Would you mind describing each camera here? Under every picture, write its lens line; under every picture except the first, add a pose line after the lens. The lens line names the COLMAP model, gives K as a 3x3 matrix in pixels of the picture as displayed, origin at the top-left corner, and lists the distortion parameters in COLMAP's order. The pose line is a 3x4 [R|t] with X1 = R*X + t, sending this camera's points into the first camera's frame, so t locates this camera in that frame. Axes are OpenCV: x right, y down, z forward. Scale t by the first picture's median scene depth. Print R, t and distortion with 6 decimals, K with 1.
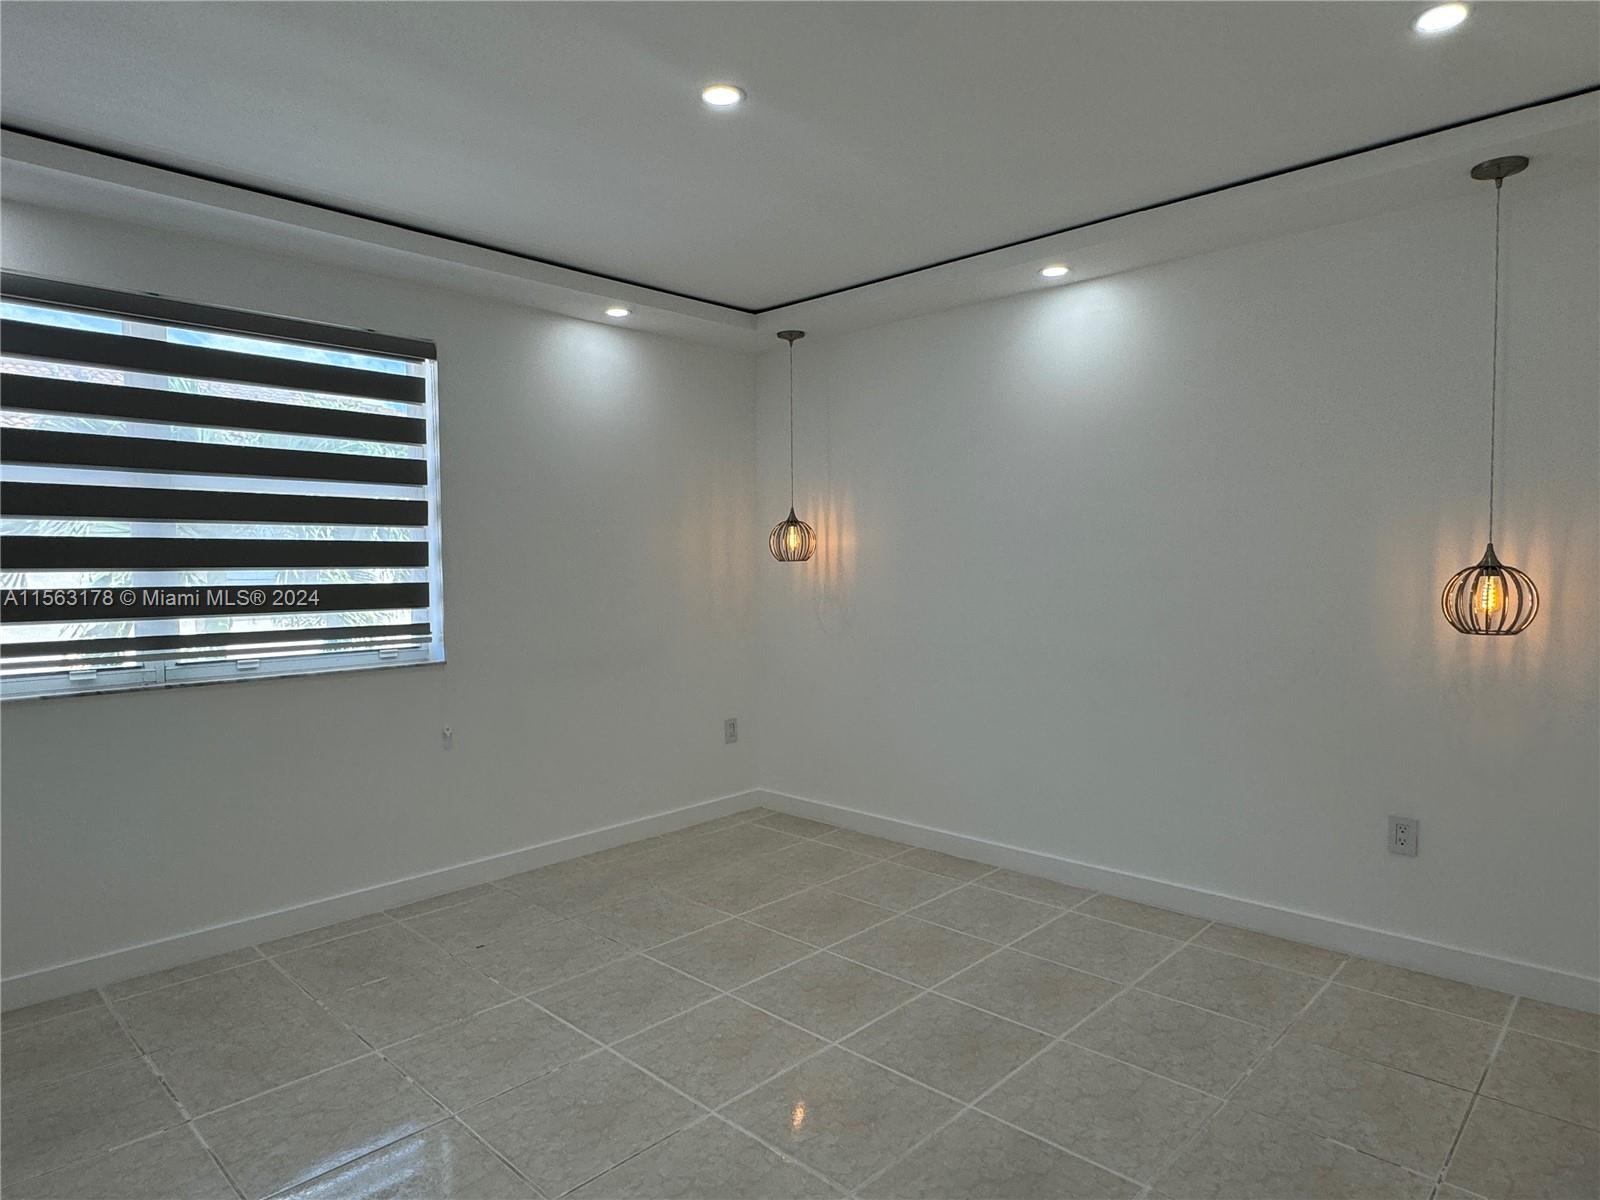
lens RADIAL K [[902.6, 0, 787.1], [0, 902.6, 593.8], [0, 0, 1]] dist [-0.017271, 0.001643]
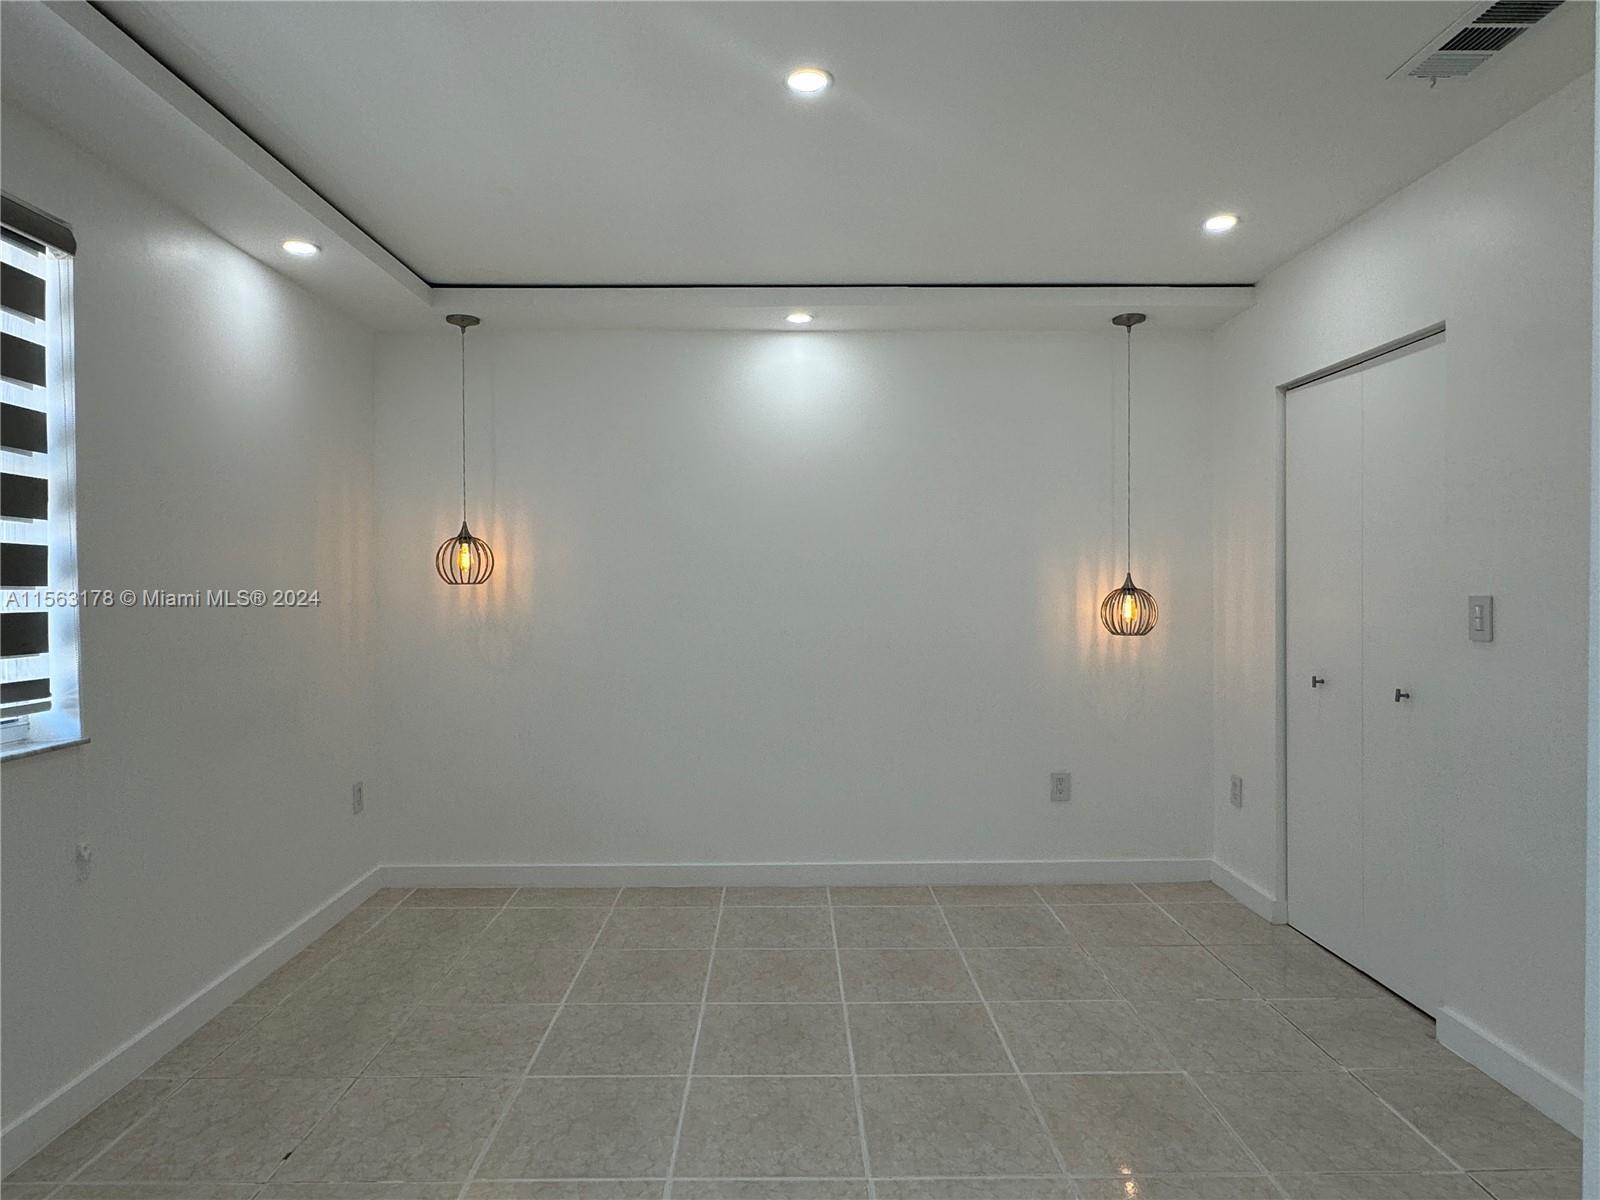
lens RADIAL K [[902.6, 0, 792.5], [0, 902.6, 600.4], [0, 0, 1]] dist [-0.017271, 0.001643]
pose [[0.732924, -0.003592, 0.680301, -0.441992], [0.022373, 0.999572, -0.018826, 0.002221], [-0.679942, 0.029019, 0.732691, 0.215043]]
